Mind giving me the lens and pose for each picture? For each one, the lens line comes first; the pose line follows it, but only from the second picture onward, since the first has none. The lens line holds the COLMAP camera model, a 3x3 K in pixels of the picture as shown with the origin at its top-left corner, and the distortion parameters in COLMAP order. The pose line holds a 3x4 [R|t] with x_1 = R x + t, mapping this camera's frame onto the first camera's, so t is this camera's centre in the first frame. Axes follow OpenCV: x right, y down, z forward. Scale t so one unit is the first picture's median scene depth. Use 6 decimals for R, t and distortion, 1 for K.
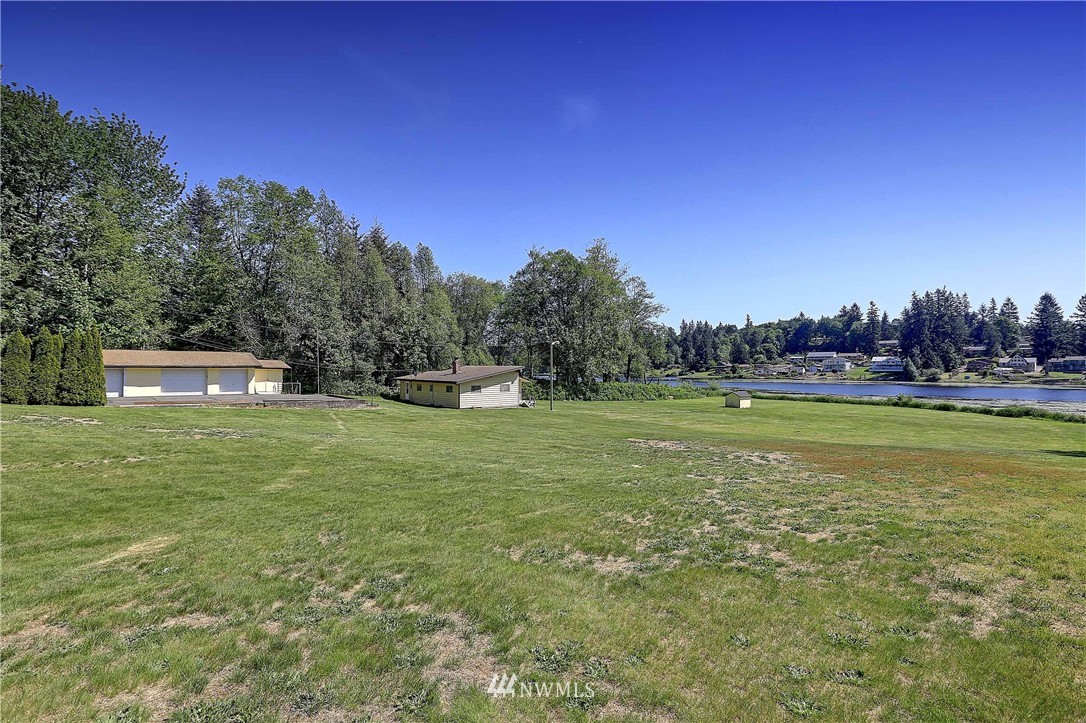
lens RADIAL K [[498.9, 0, 568.3], [0, 498.9, 346.5], [0, 0, 1]] dist [-0.008110, 0.000116]
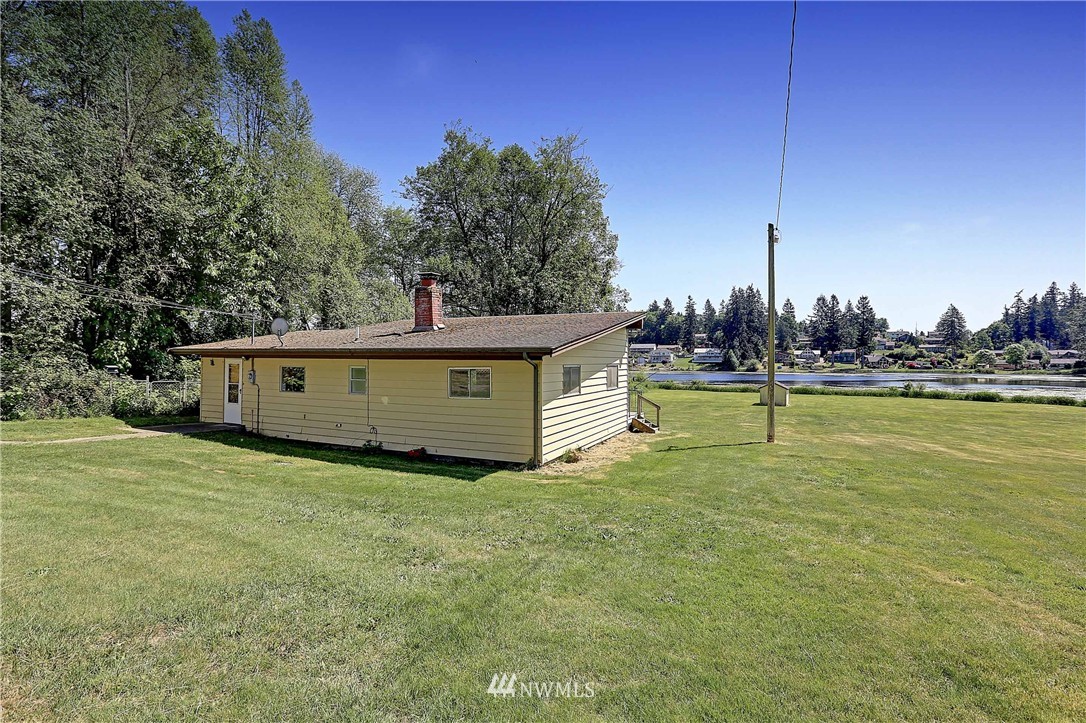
lens RADIAL K [[498.9, 0, 548.2], [0, 498.9, 365.5], [0, 0, 1]] dist [-0.008110, 0.000116]
pose [[0.939744, -0.002993, 0.341865, -0.039802], [-0.014690, 0.998685, 0.049123, 0.009099], [-0.341562, -0.051185, 0.938464, 0.107811]]
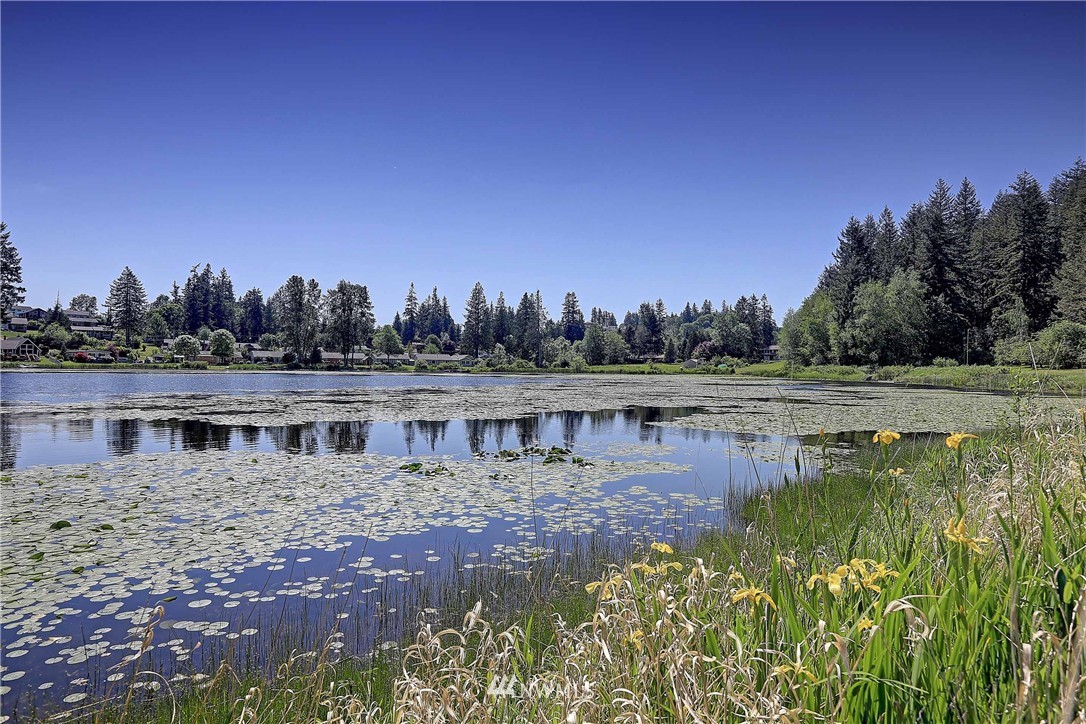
lens RADIAL K [[644.1, 0, 548.7], [0, 644.1, 367.8], [0, 0, 1]] dist [-0.006764, 0.002894]
pose [[-0.133940, -0.004212, 0.990980, 0.118625], [-0.056956, 0.998371, -0.003455, 0.027734], [-0.989351, -0.056905, -0.133962, 0.304605]]
